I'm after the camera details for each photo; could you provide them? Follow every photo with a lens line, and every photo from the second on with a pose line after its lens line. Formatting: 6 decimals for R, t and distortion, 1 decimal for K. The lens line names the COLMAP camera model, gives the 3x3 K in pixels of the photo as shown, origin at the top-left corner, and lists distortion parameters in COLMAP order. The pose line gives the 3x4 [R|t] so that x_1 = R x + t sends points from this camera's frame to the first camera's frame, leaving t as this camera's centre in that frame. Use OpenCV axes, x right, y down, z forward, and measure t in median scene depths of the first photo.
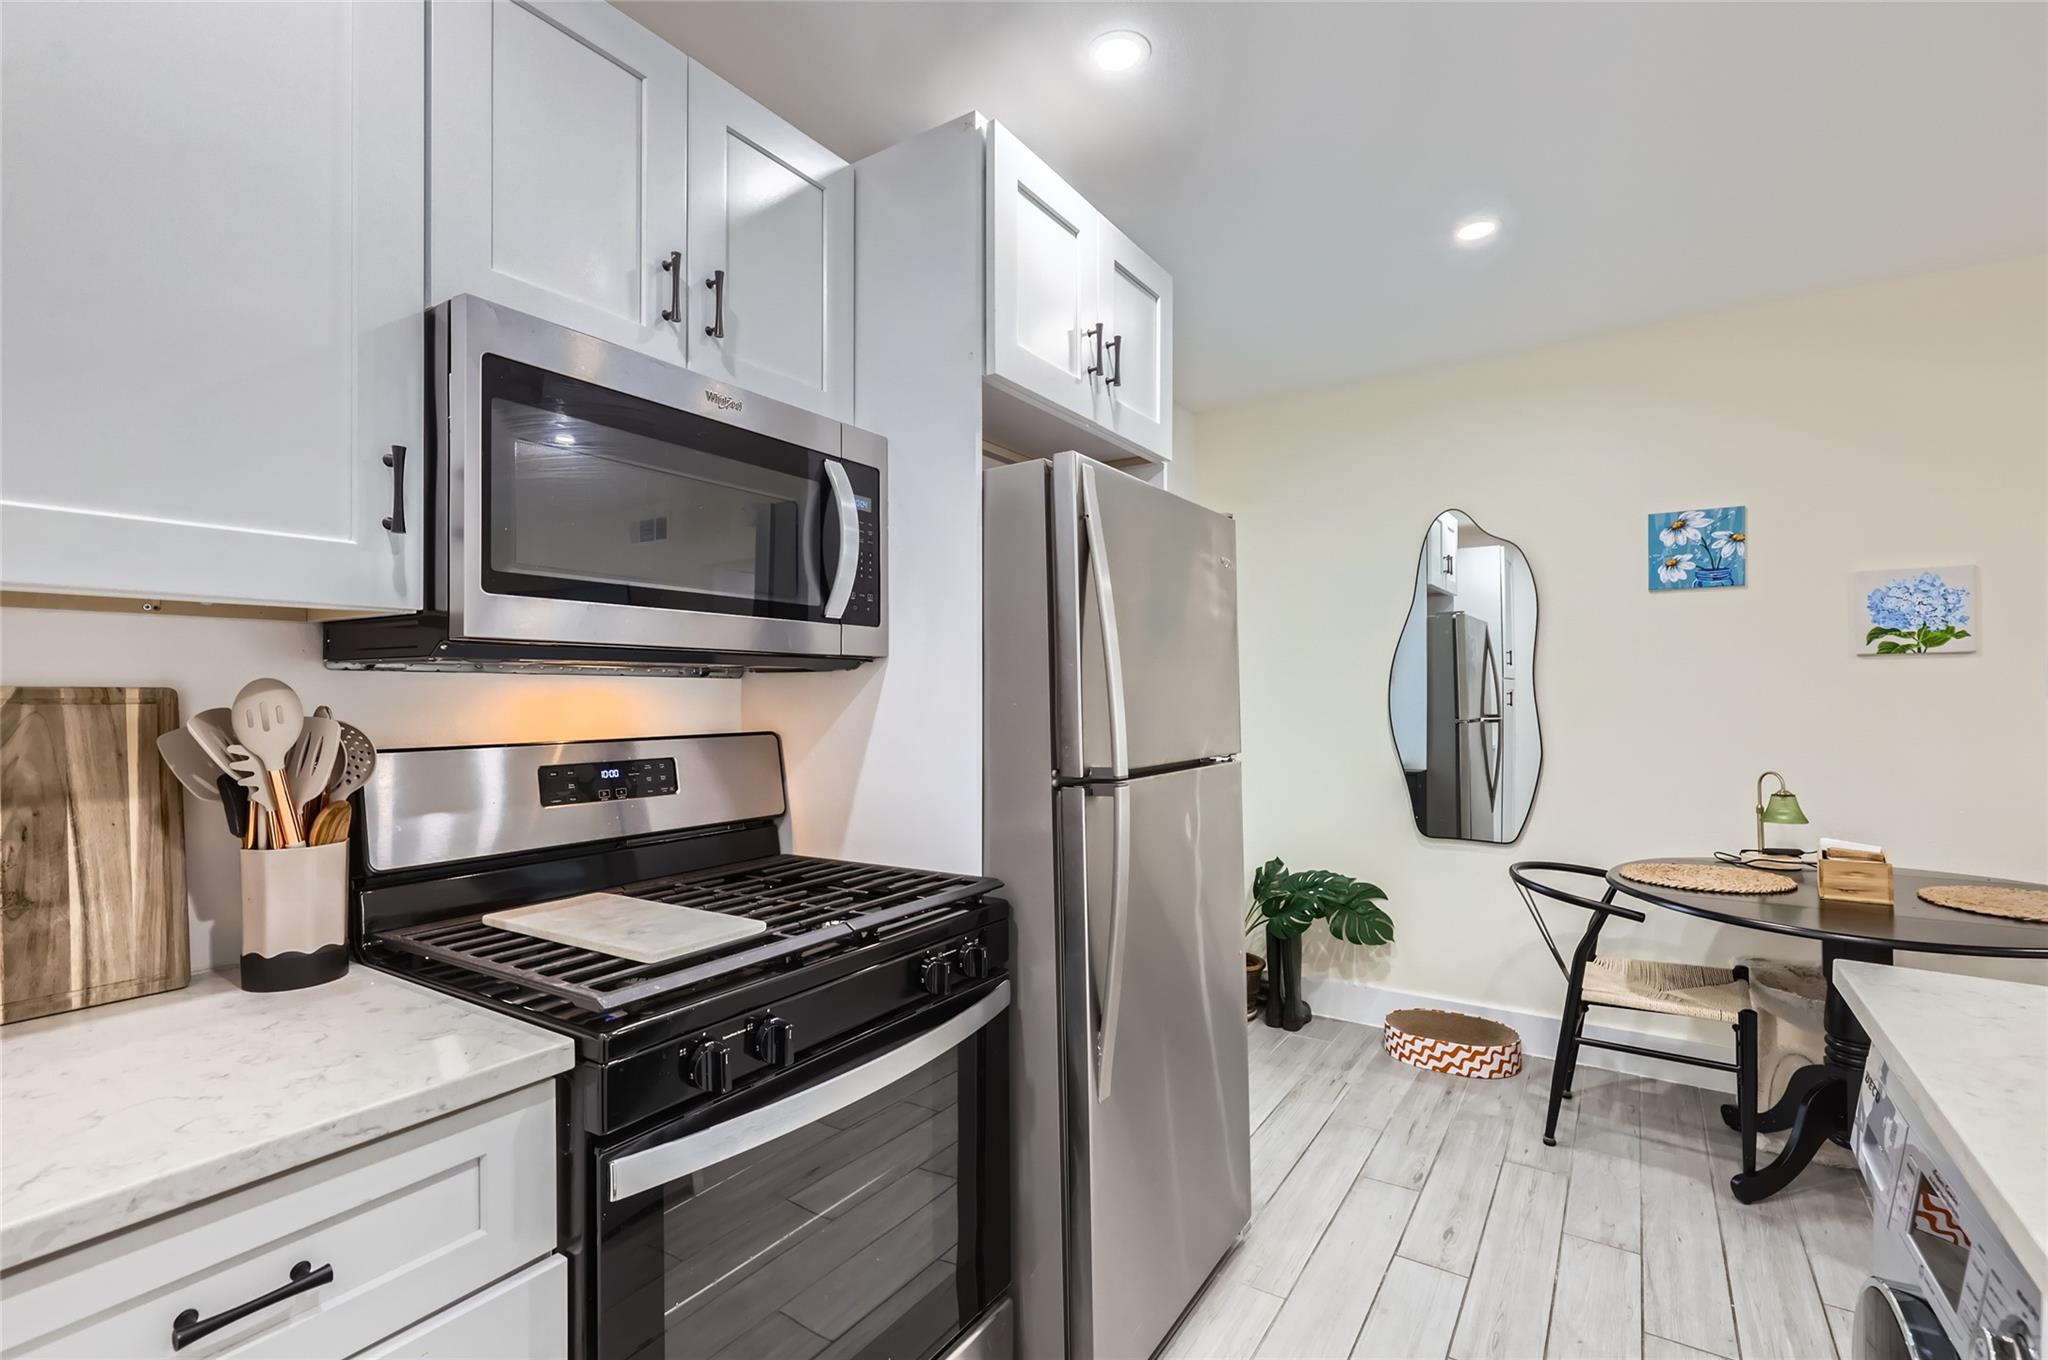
lens RADIAL K [[929.4, 0, 1023.5], [0, 929.4, 715.1], [0, 0, 1]] dist [-0.000090, -0.000614]
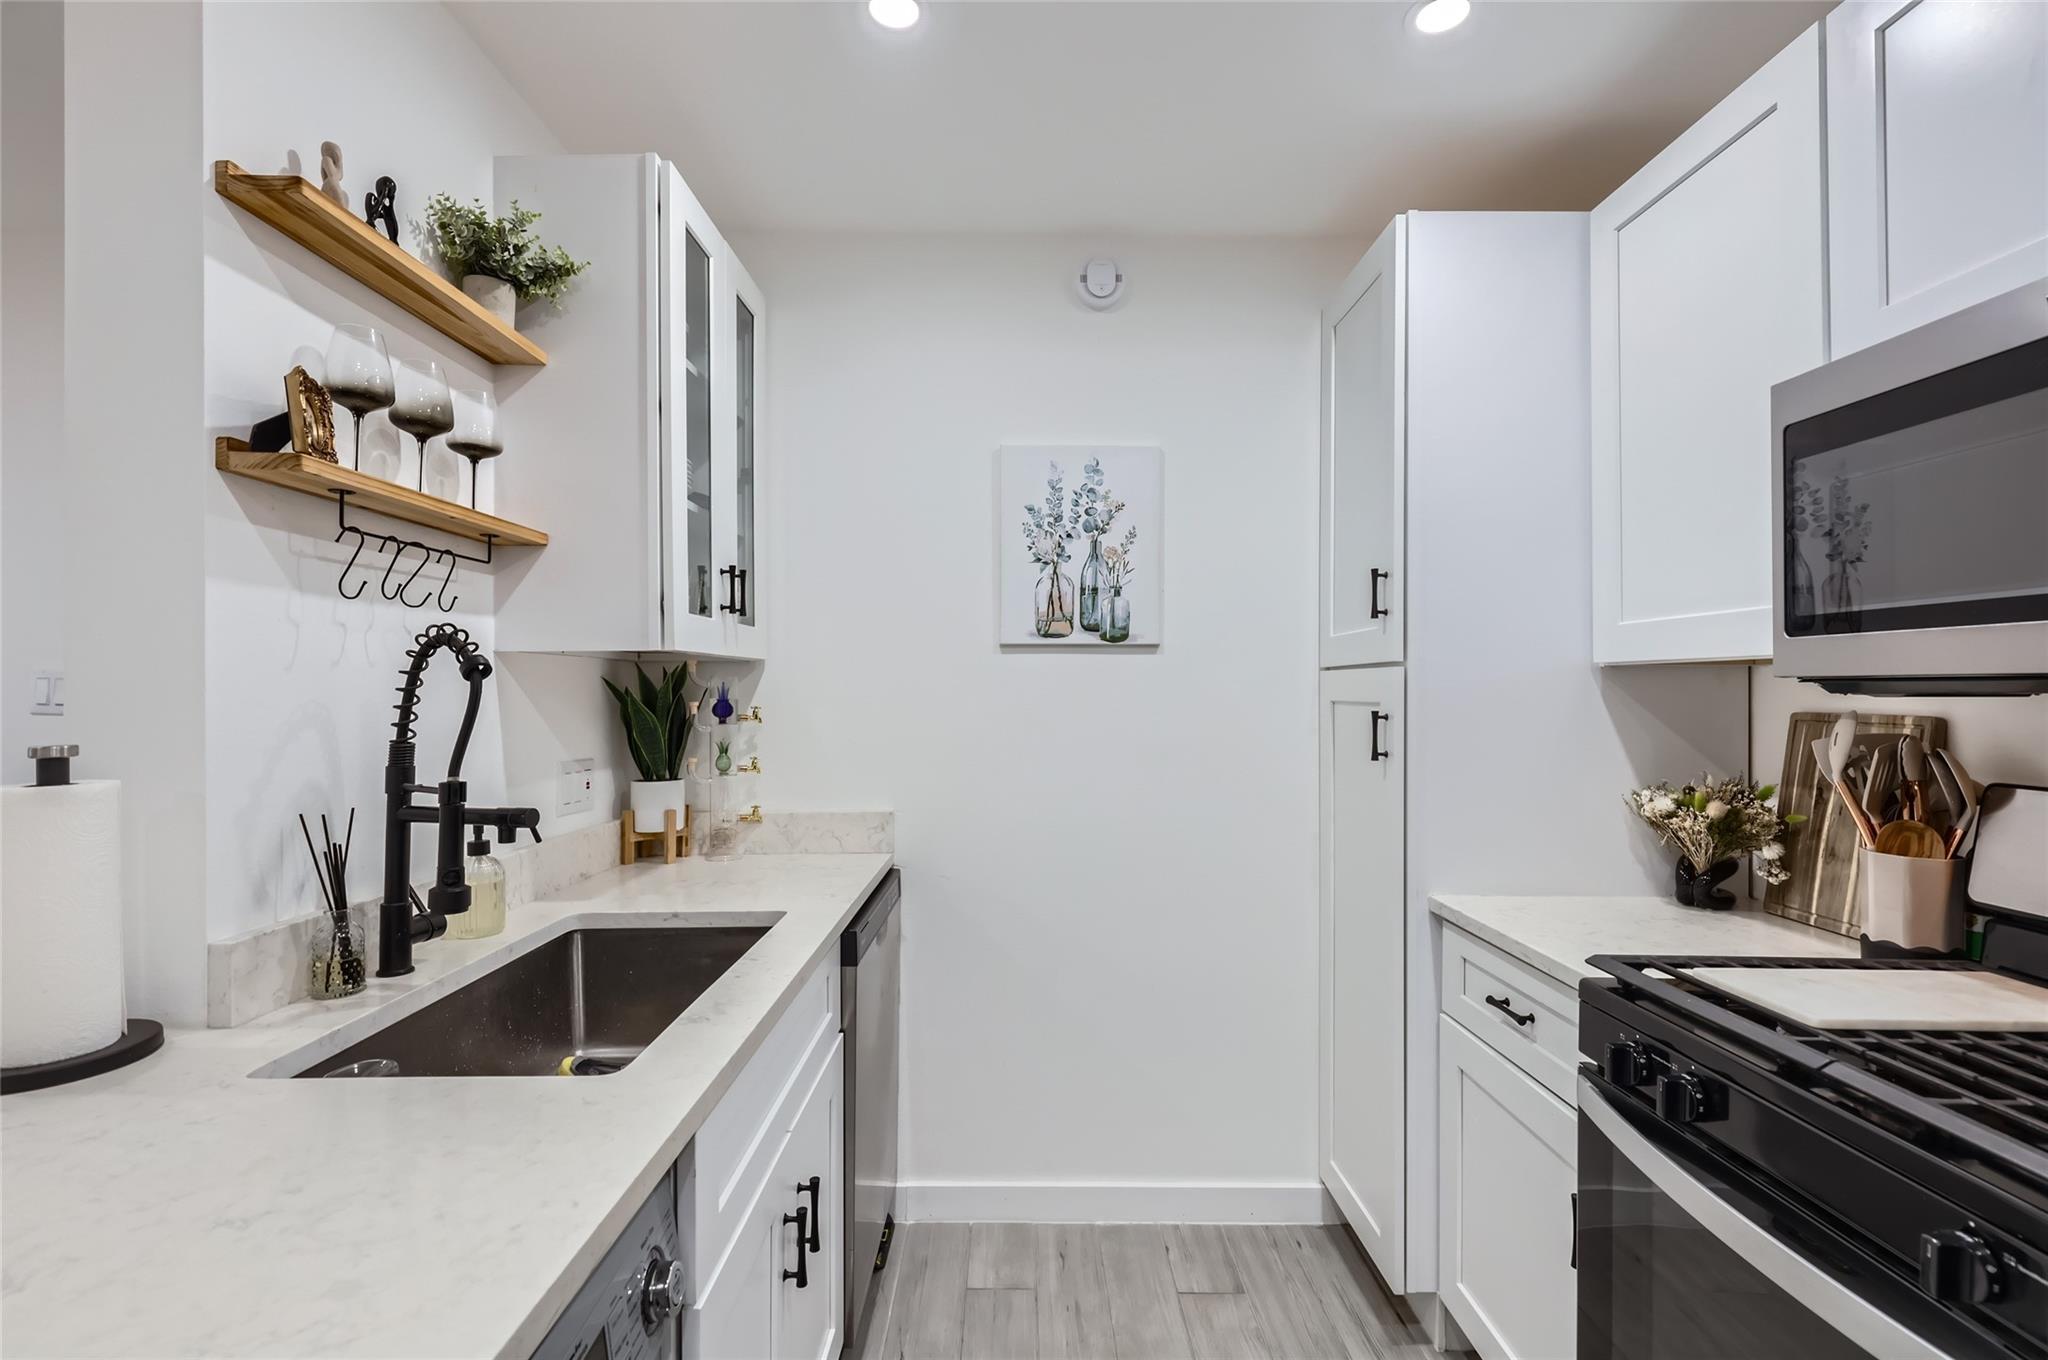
lens RADIAL K [[918.7, 0, 1018.3], [0, 918.7, 682.8], [0, 0, 1]] dist [0.008168, -0.000692]
pose [[-0.834930, -0.006518, -0.550317, 0.264870], [-0.015420, 0.999814, 0.011553, -0.023253], [0.550139, 0.018132, -0.834876, 0.456825]]
